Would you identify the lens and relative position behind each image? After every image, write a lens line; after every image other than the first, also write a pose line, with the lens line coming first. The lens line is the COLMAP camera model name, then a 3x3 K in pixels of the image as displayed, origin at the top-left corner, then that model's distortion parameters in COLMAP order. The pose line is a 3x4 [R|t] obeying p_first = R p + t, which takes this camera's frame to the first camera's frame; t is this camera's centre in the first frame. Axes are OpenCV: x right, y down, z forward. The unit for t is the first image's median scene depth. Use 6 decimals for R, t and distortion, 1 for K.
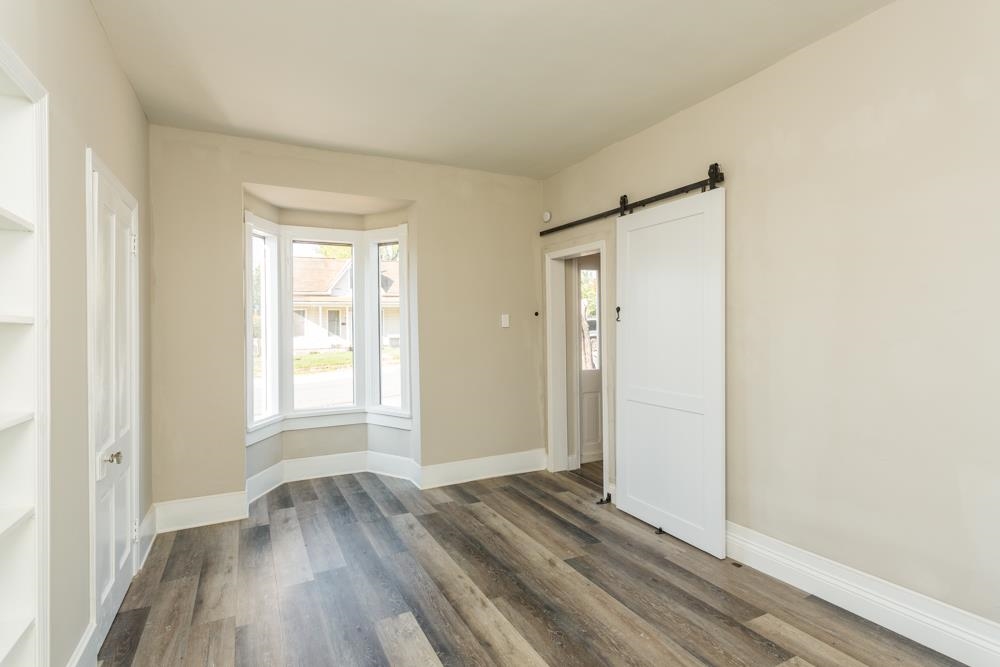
lens RADIAL K [[480.9, 0, 517.6], [0, 480.9, 328.7], [0, 0, 1]] dist [0.001733, -0.000025]
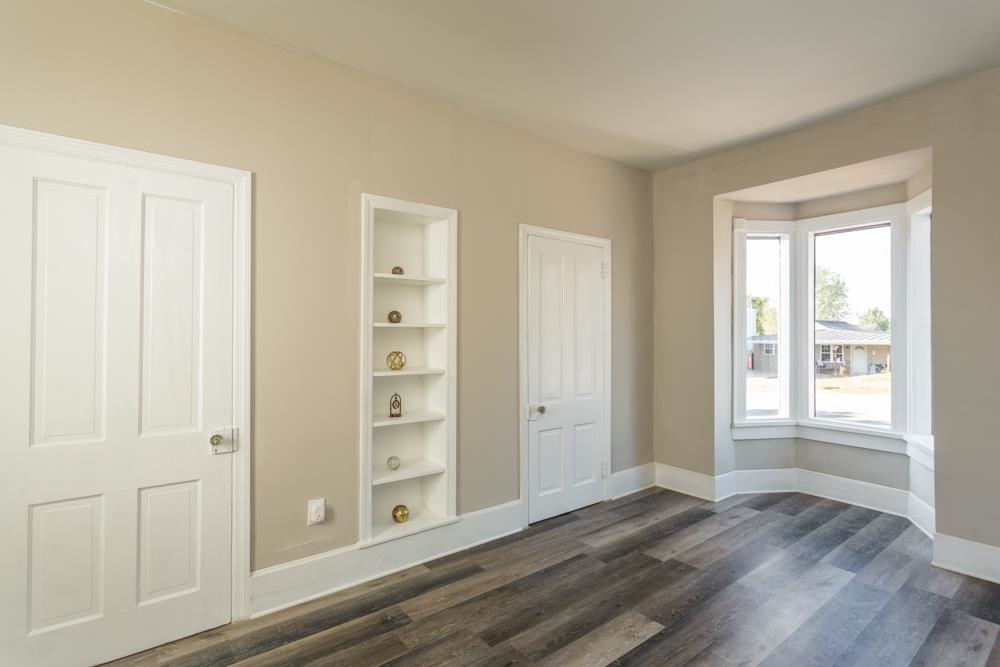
lens RADIAL K [[480.9, 0, 517.6], [0, 480.9, 328.7], [0, 0, 1]] dist [0.001733, -0.000025]
pose [[0.214438, 0.005515, -0.976722, 0.391914], [-0.005130, 0.999977, 0.004521, -0.004507], [0.976724, 0.004041, 0.214461, 0.307598]]
